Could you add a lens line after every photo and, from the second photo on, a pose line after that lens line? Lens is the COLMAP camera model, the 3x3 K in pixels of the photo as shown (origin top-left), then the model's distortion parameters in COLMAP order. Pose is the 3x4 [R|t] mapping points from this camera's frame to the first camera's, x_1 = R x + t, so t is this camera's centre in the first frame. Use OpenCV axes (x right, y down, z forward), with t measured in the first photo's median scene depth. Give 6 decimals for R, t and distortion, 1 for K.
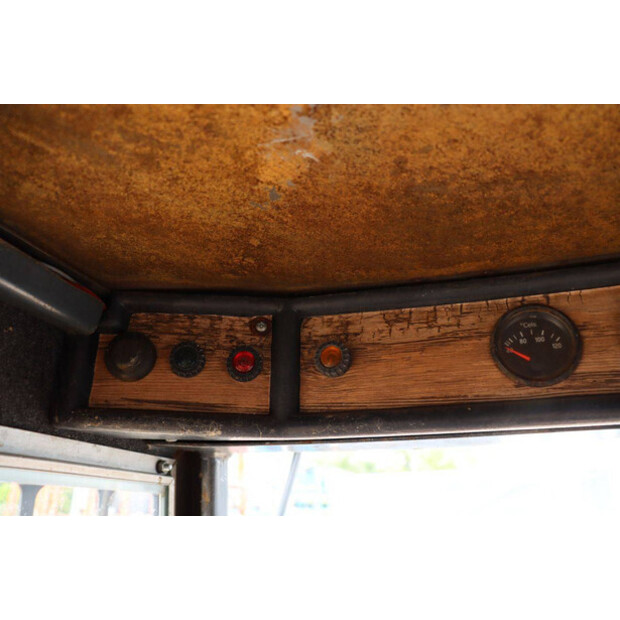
lens RADIAL K [[514.3, 0, 310.0], [0, 514.3, 310.0], [0, 0, 1]] dist [-0.164259, 0.146742]
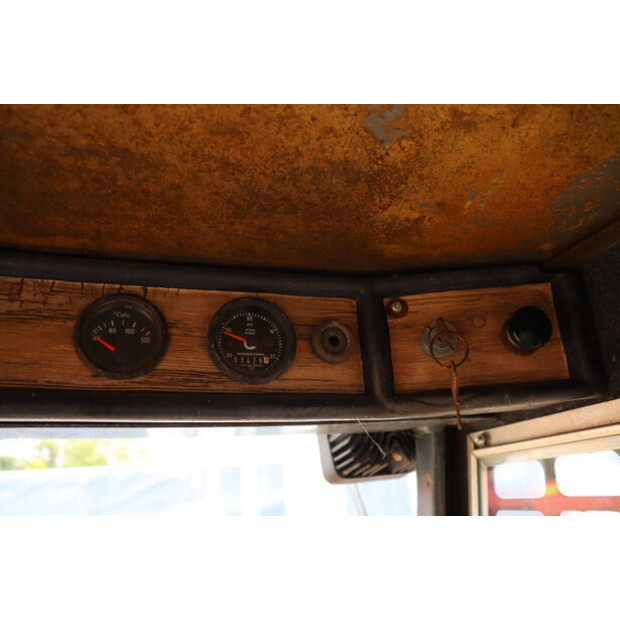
lens RADIAL K [[504.2, 0, 310.0], [0, 504.2, 310.0], [0, 0, 1]] dist [-0.171542, 0.151807]
pose [[0.811153, 0.156949, 0.563381, 0.203381], [-0.156795, 0.986413, -0.049046, 0.010858], [-0.563424, -0.048552, 0.824740, 0.016061]]
